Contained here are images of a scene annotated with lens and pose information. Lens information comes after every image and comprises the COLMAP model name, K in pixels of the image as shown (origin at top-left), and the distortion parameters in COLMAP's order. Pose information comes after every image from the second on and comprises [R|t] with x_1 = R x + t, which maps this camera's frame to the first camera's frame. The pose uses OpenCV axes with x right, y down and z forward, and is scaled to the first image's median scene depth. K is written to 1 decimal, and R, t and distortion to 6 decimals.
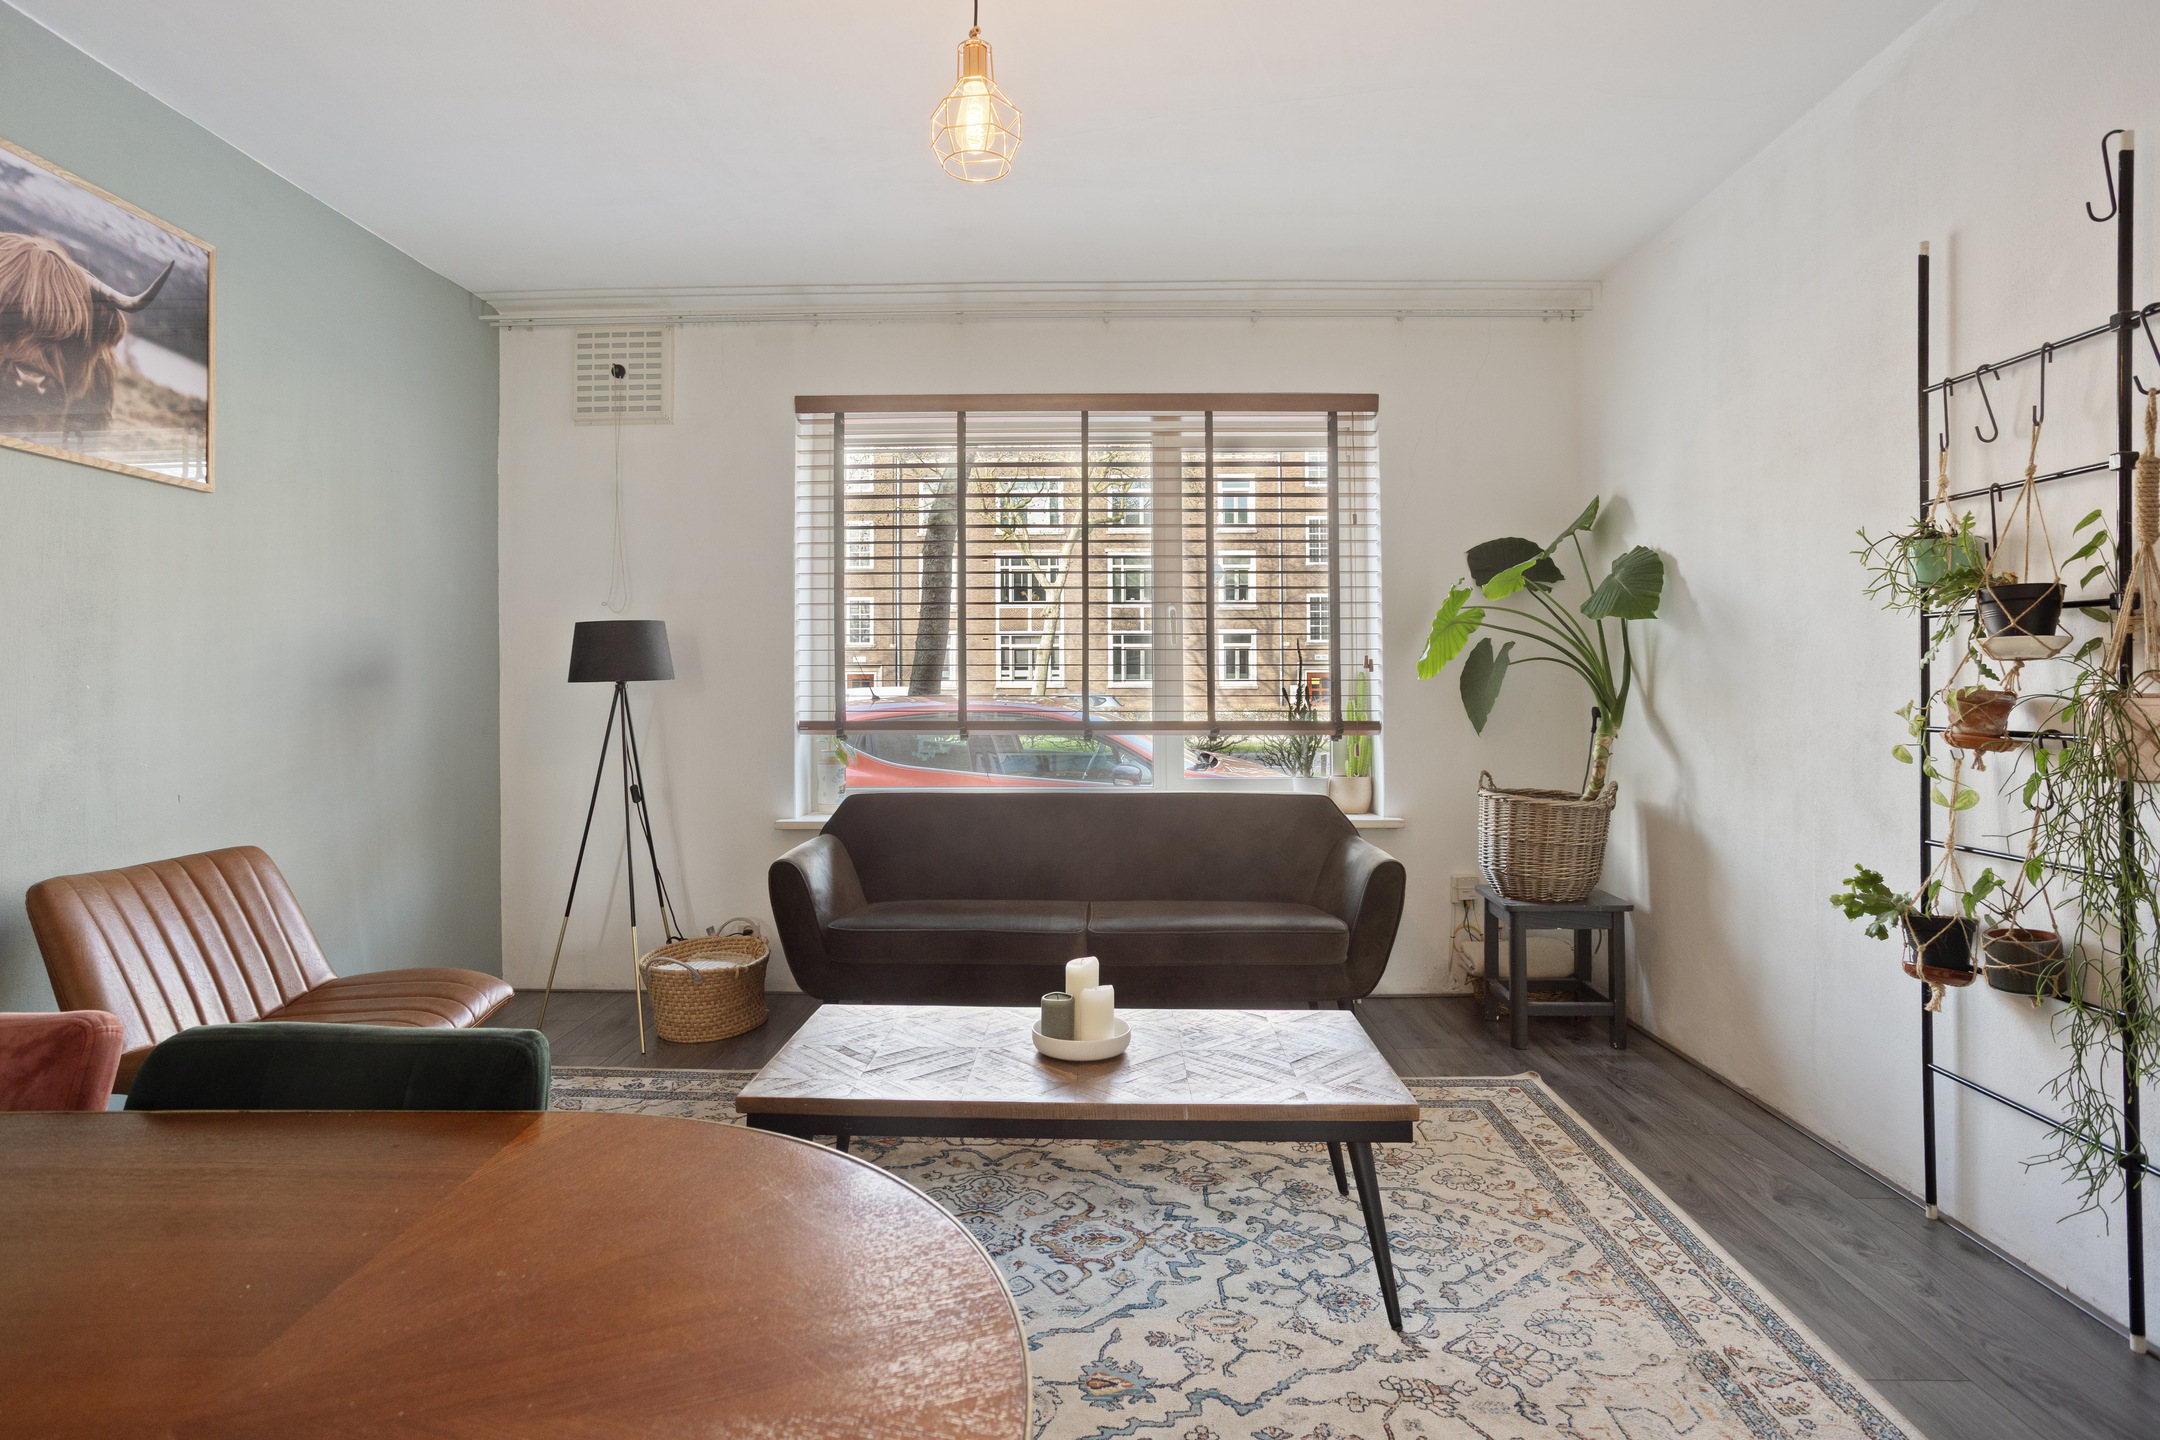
lens RADIAL K [[1136.0, 0, 1065.1], [0, 1136.0, 685.4], [0, 0, 1]] dist [-0.050976, 0.031234]
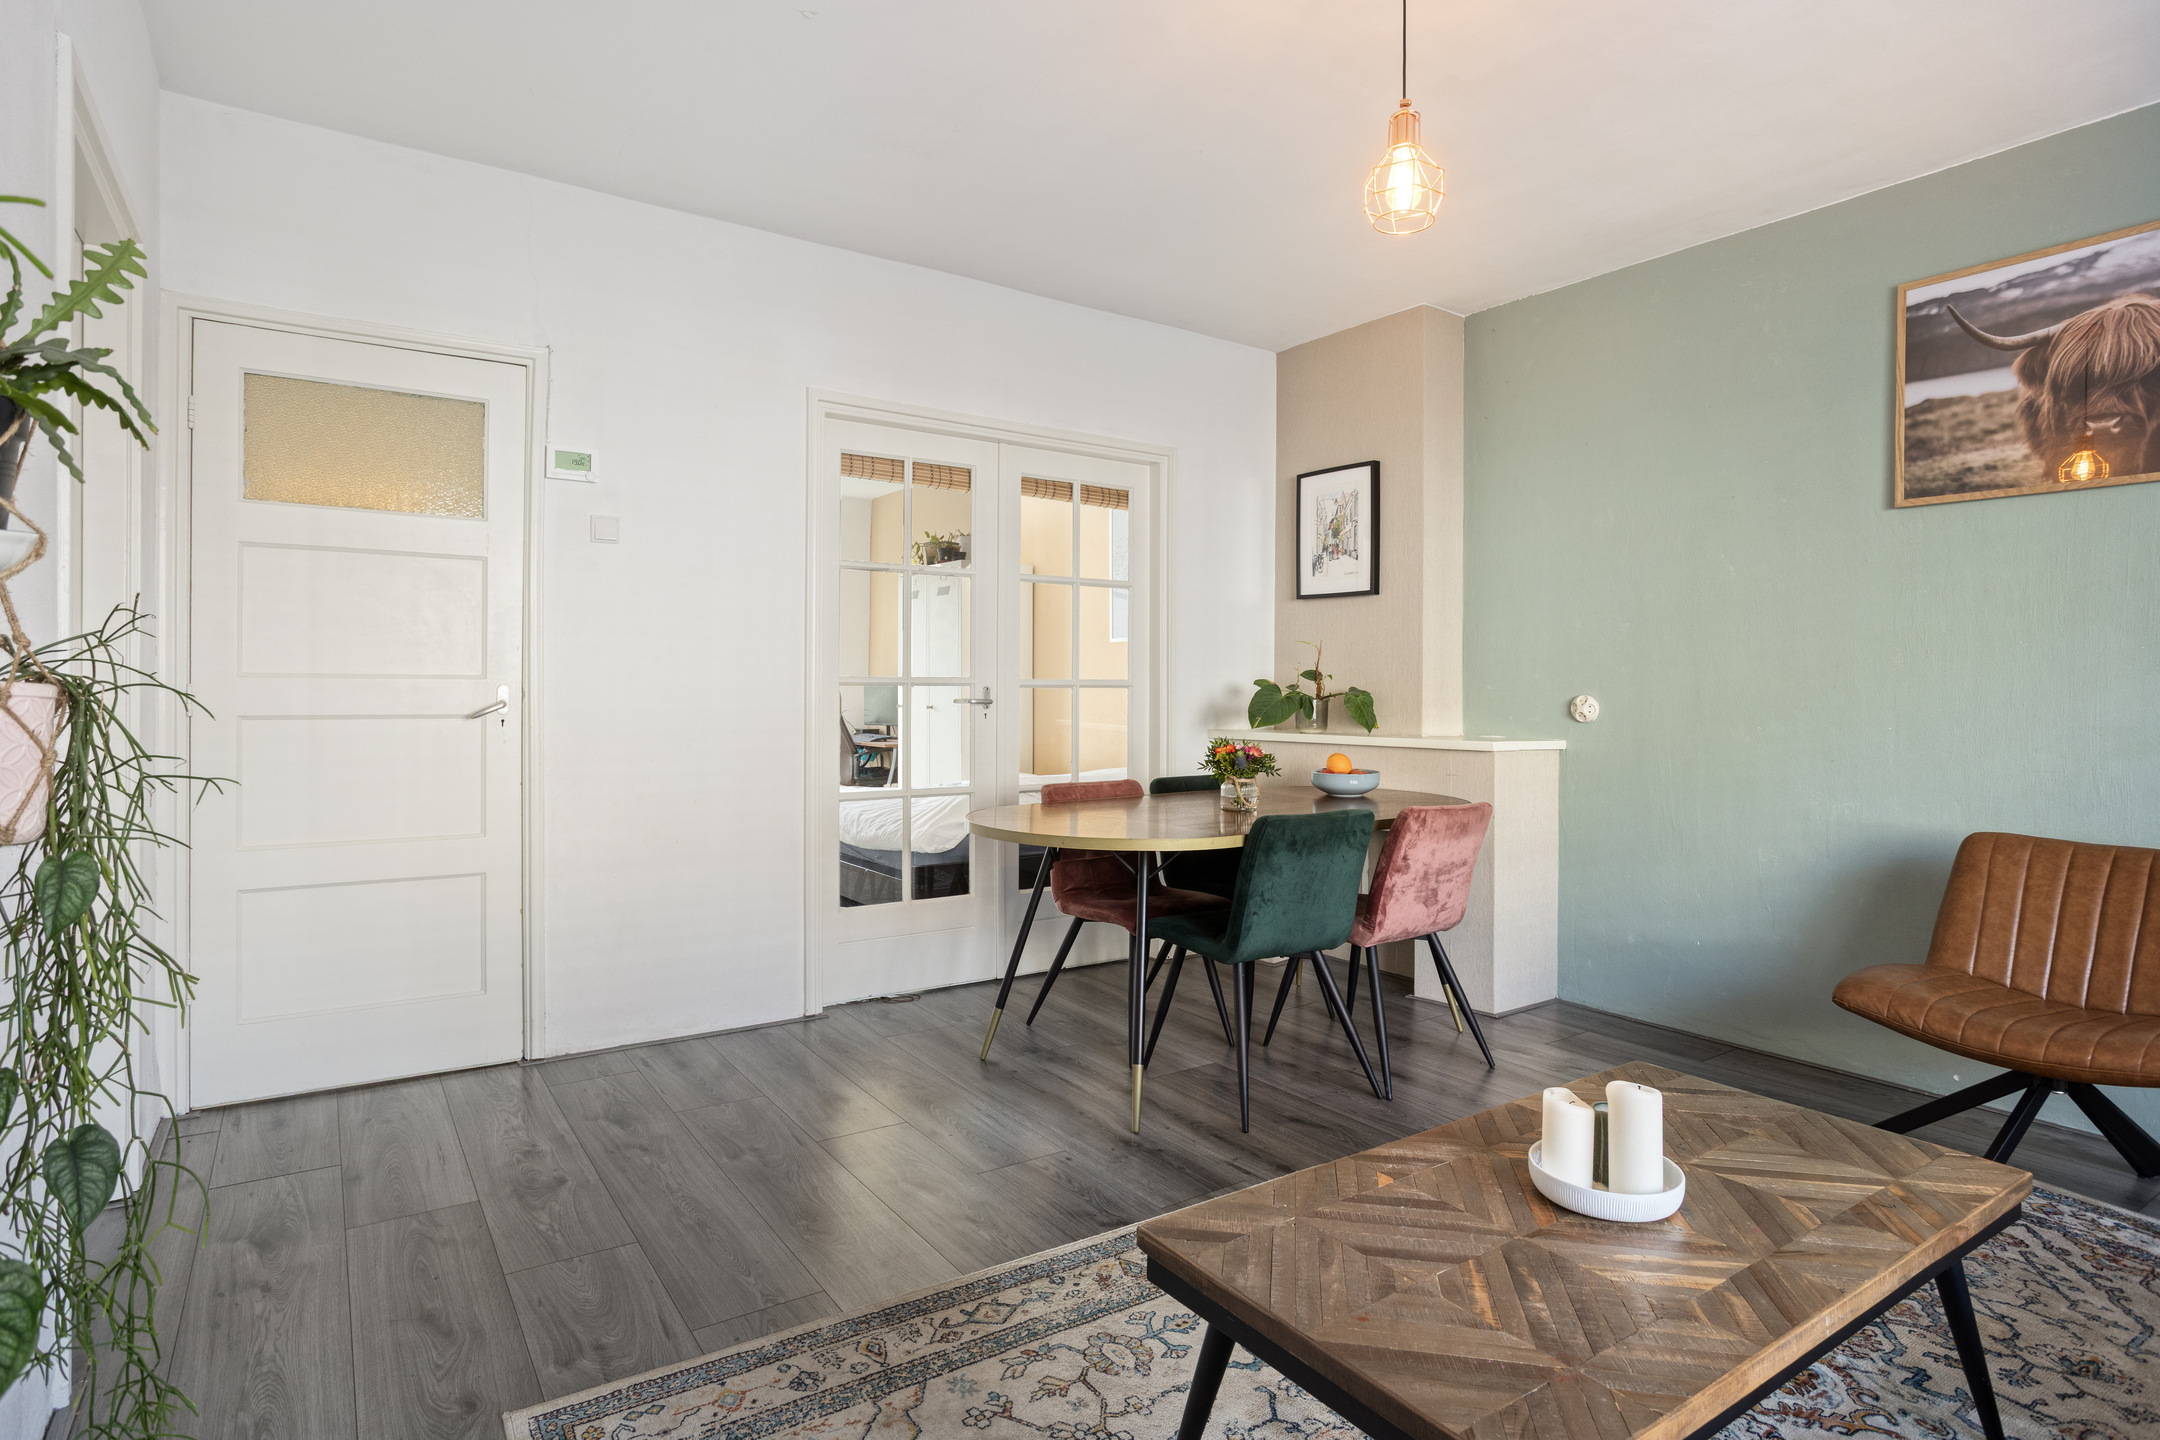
lens RADIAL K [[1136.0, 0, 1065.1], [0, 1136.0, 685.4], [0, 0, 1]] dist [-0.050976, 0.031234]
pose [[-0.811588, -0.003021, -0.584222, 0.619358], [-0.001258, 0.999993, -0.003424, 0.007885], [0.584229, -0.002044, -0.811586, 1.227930]]
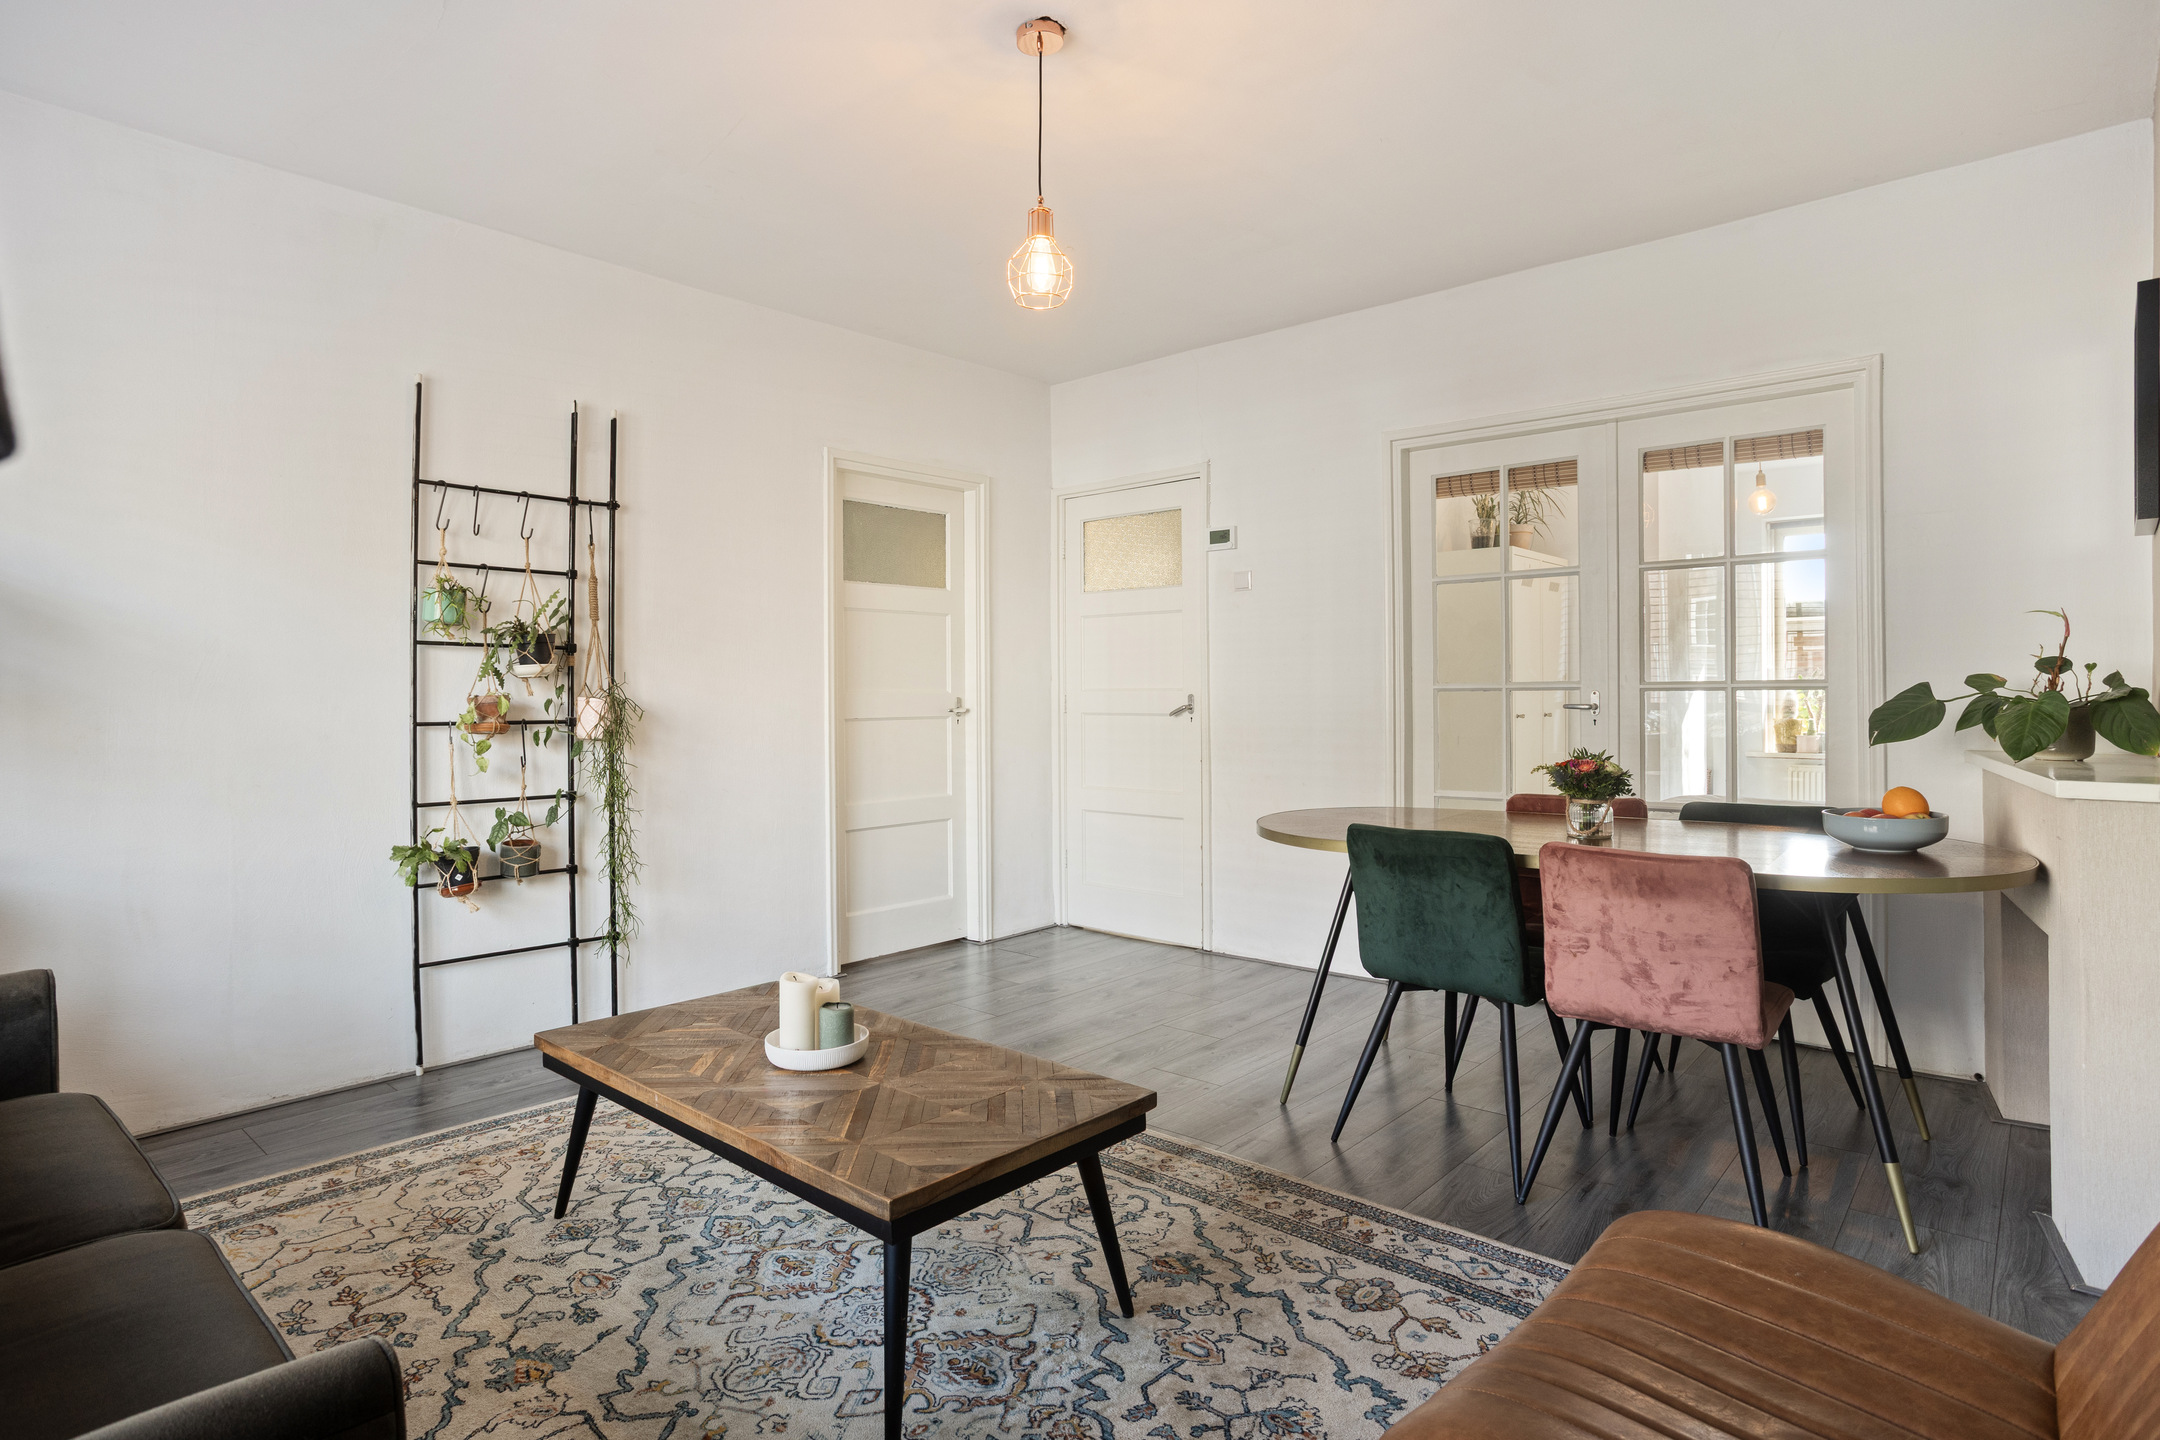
lens RADIAL K [[1136.0, 0, 1065.1], [0, 1136.0, 685.4], [0, 0, 1]] dist [-0.050976, 0.031234]
pose [[-0.762717, 0.014595, 0.646567, -0.700654], [0.007069, 0.999874, -0.014232, 0.014226], [-0.646693, -0.006284, -0.762724, 1.439975]]
